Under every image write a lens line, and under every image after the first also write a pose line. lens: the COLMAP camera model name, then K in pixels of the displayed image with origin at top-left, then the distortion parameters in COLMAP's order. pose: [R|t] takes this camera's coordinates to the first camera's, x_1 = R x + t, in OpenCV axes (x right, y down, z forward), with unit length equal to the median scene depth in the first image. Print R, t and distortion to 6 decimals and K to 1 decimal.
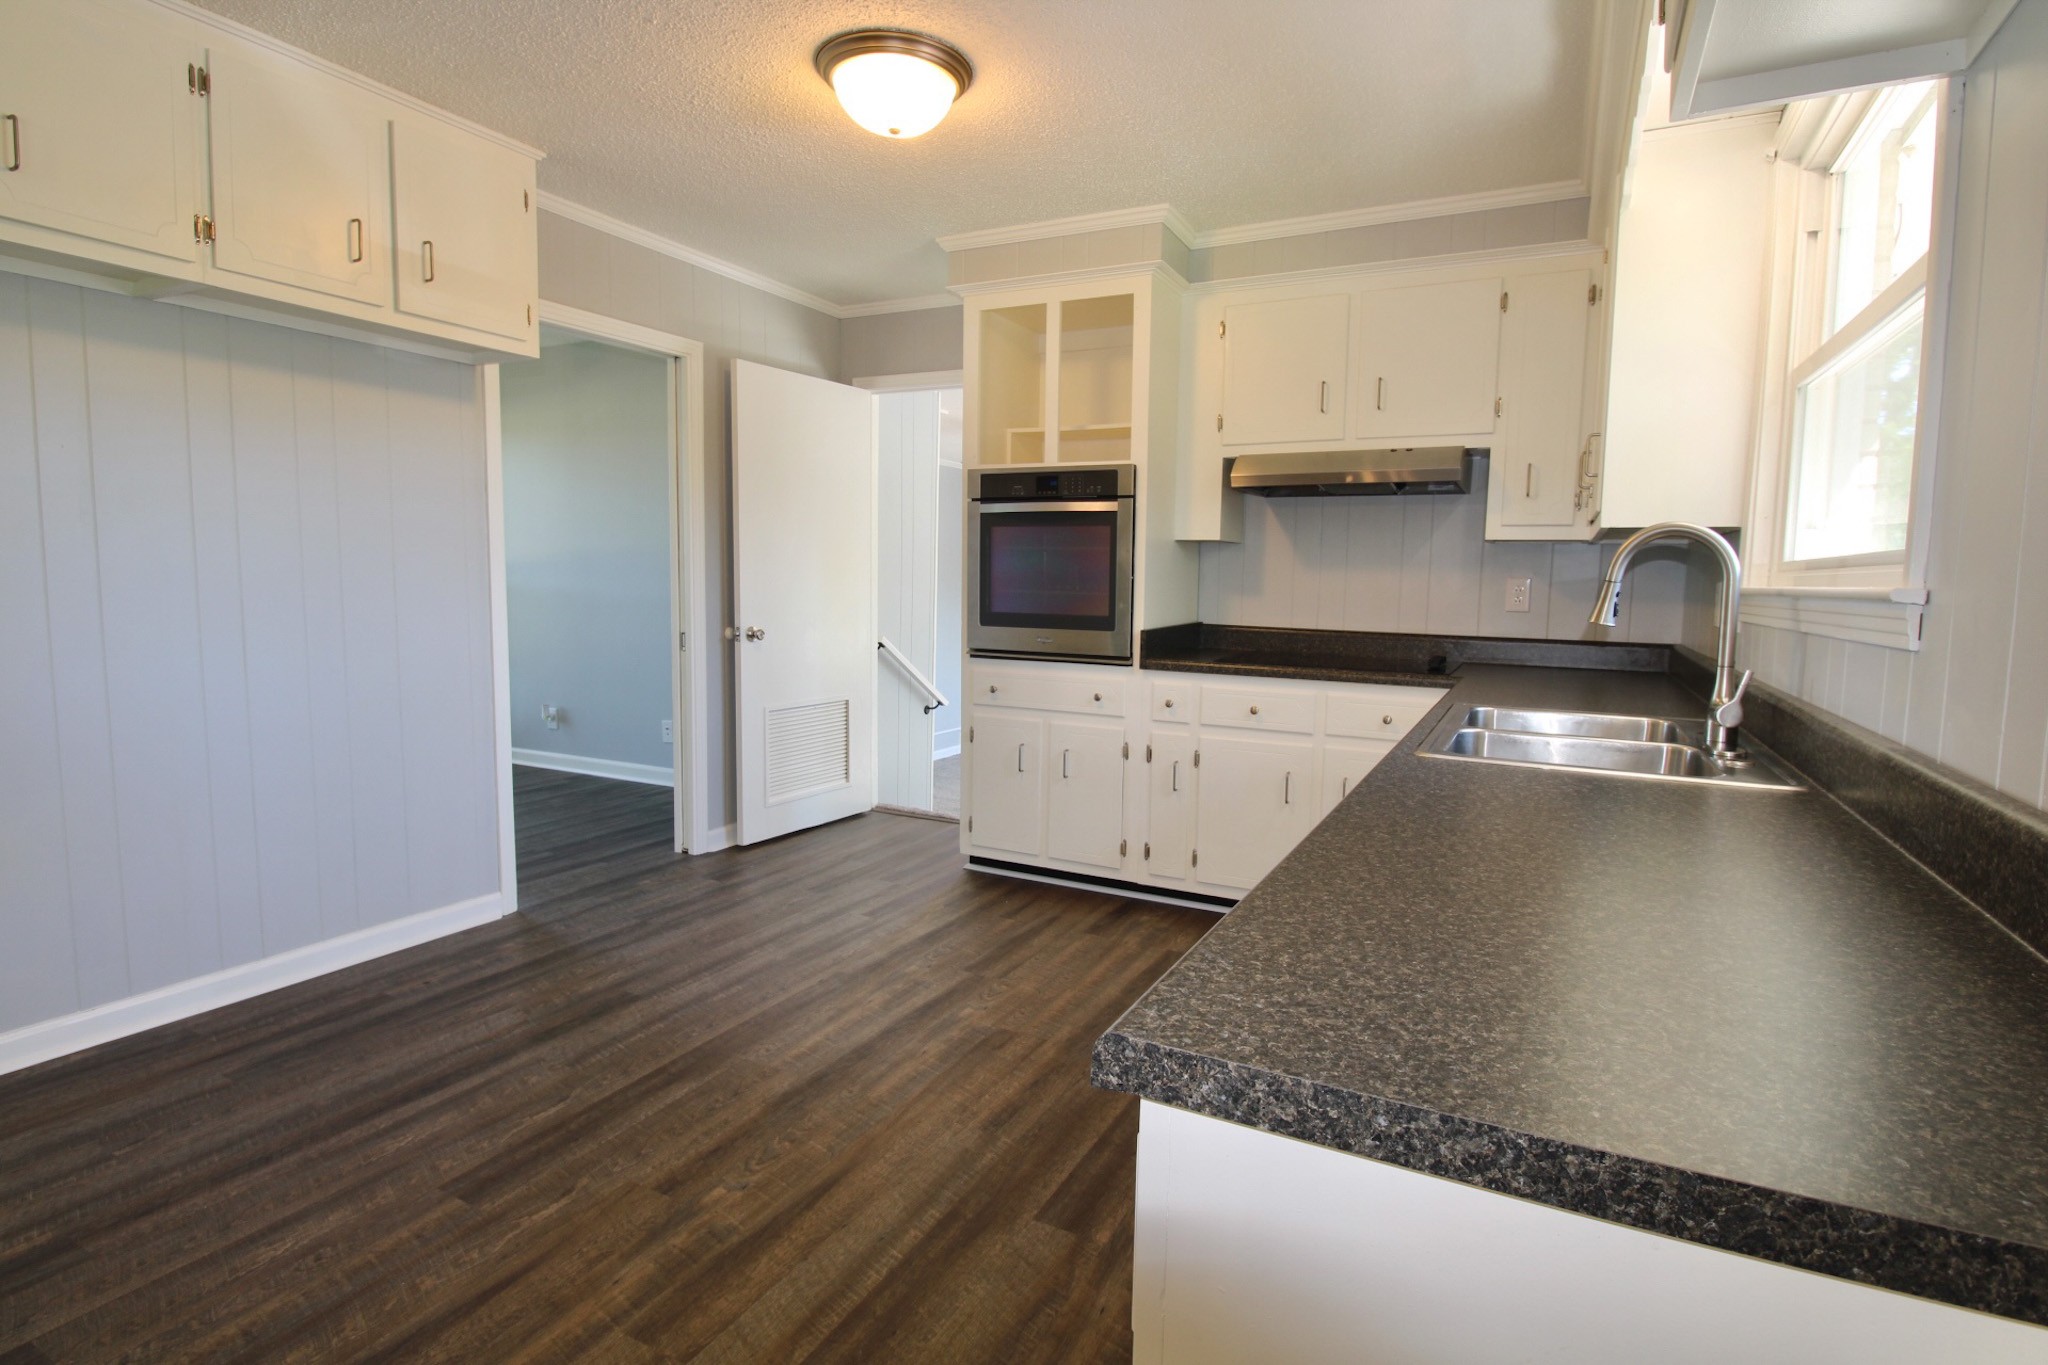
lens RADIAL K [[989.0, 0, 1026.3], [0, 989.0, 658.8], [0, 0, 1]] dist [0.006864, -0.014814]
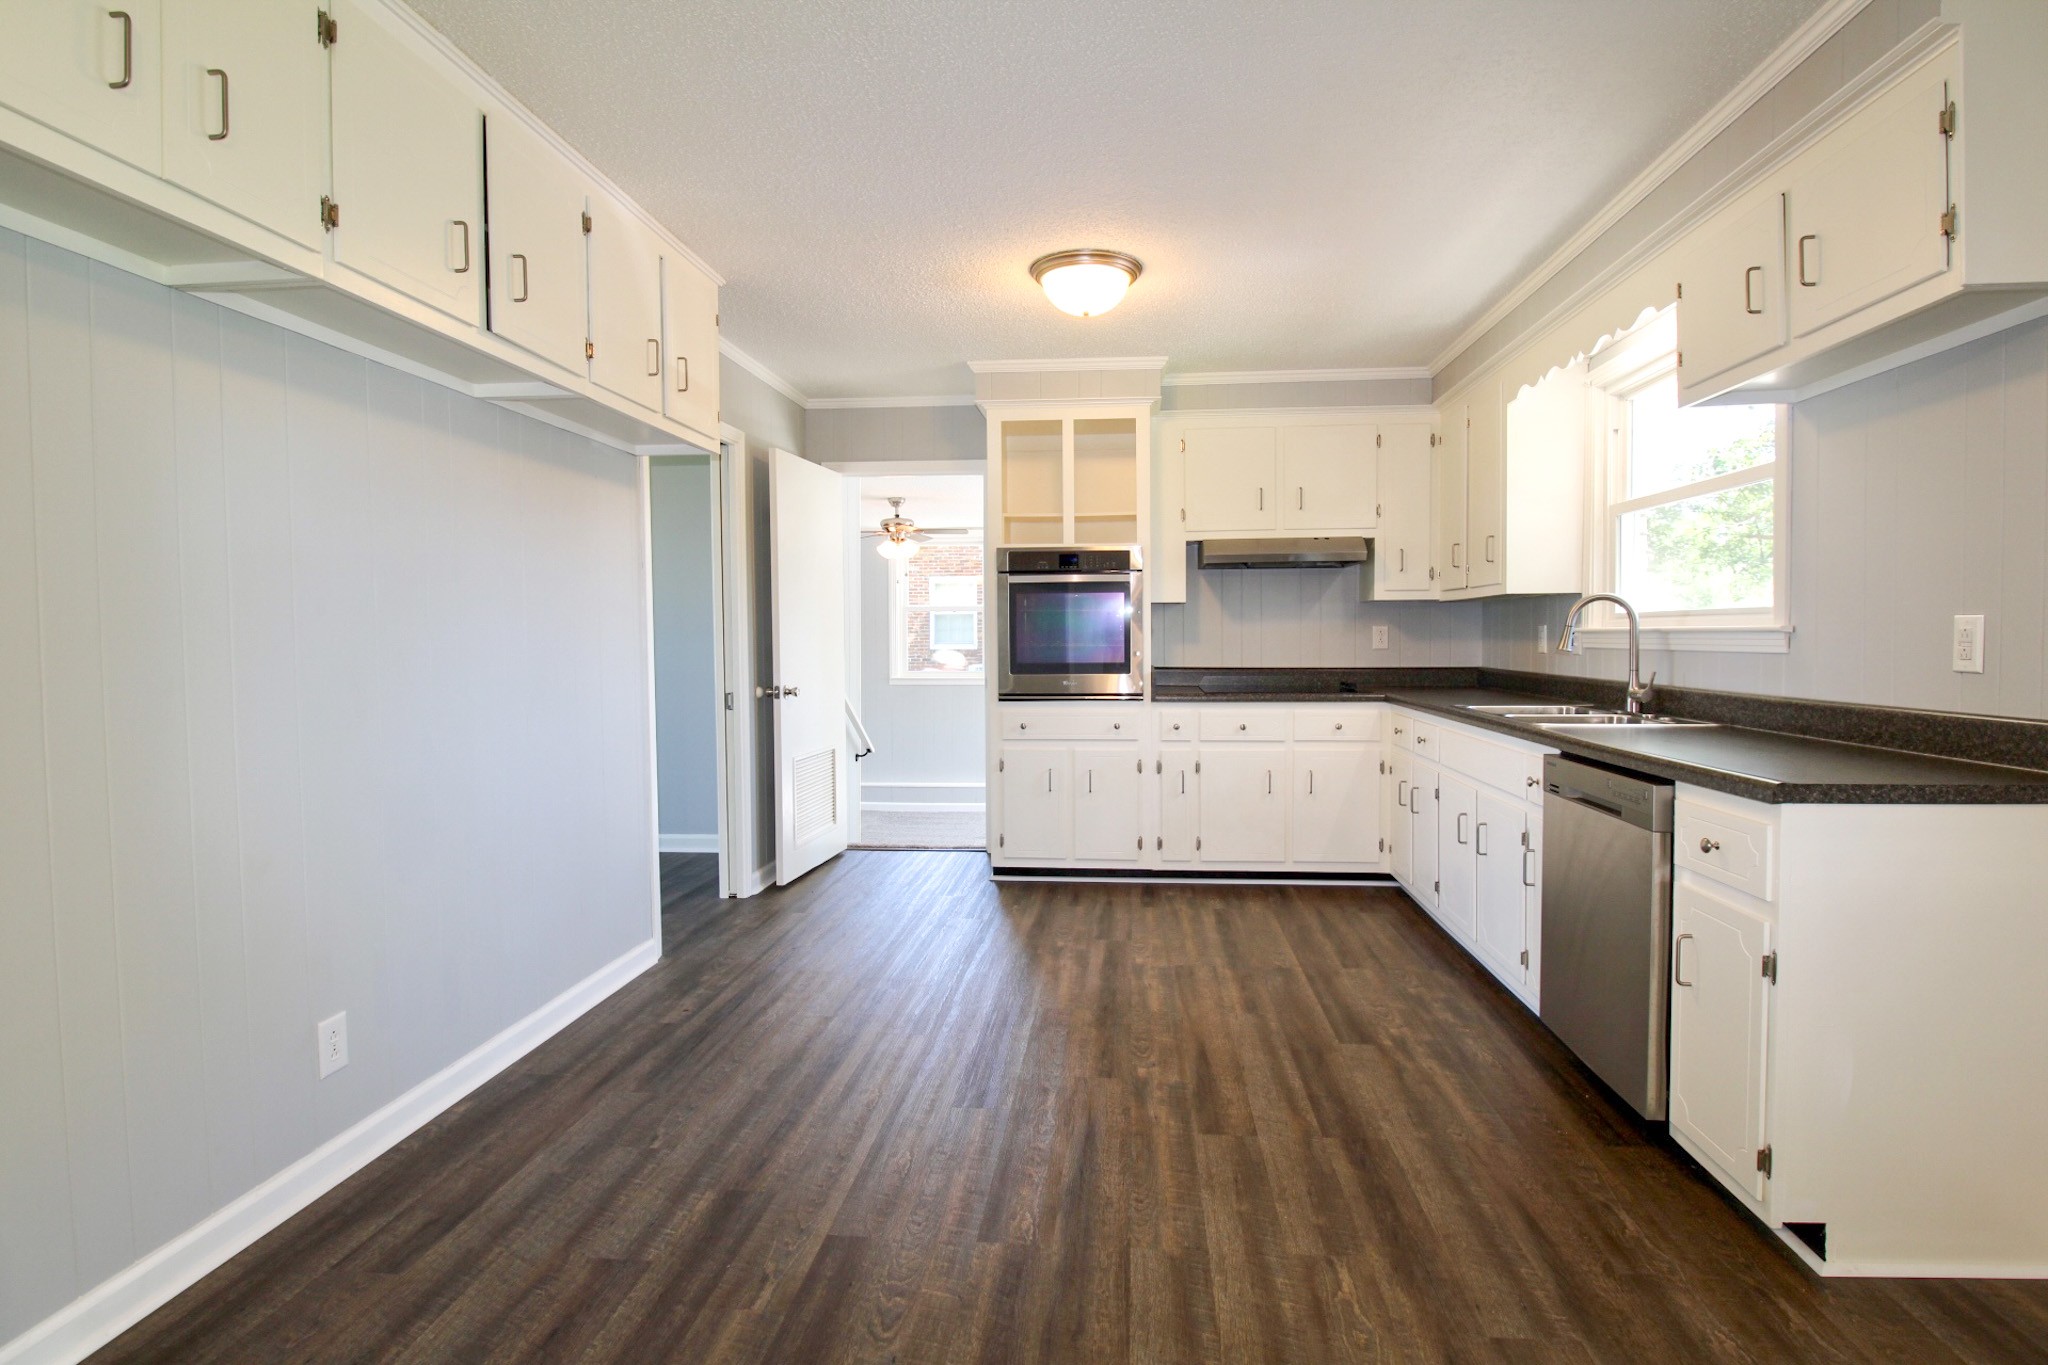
lens RADIAL K [[989.0, 0, 1026.3], [0, 989.0, 658.8], [0, 0, 1]] dist [0.006864, -0.014814]
pose [[0.931555, -0.034218, 0.361987, -0.518913], [0.054445, 0.997465, -0.045822, 0.004583], [-0.359501, 0.062394, 0.931056, -0.159491]]
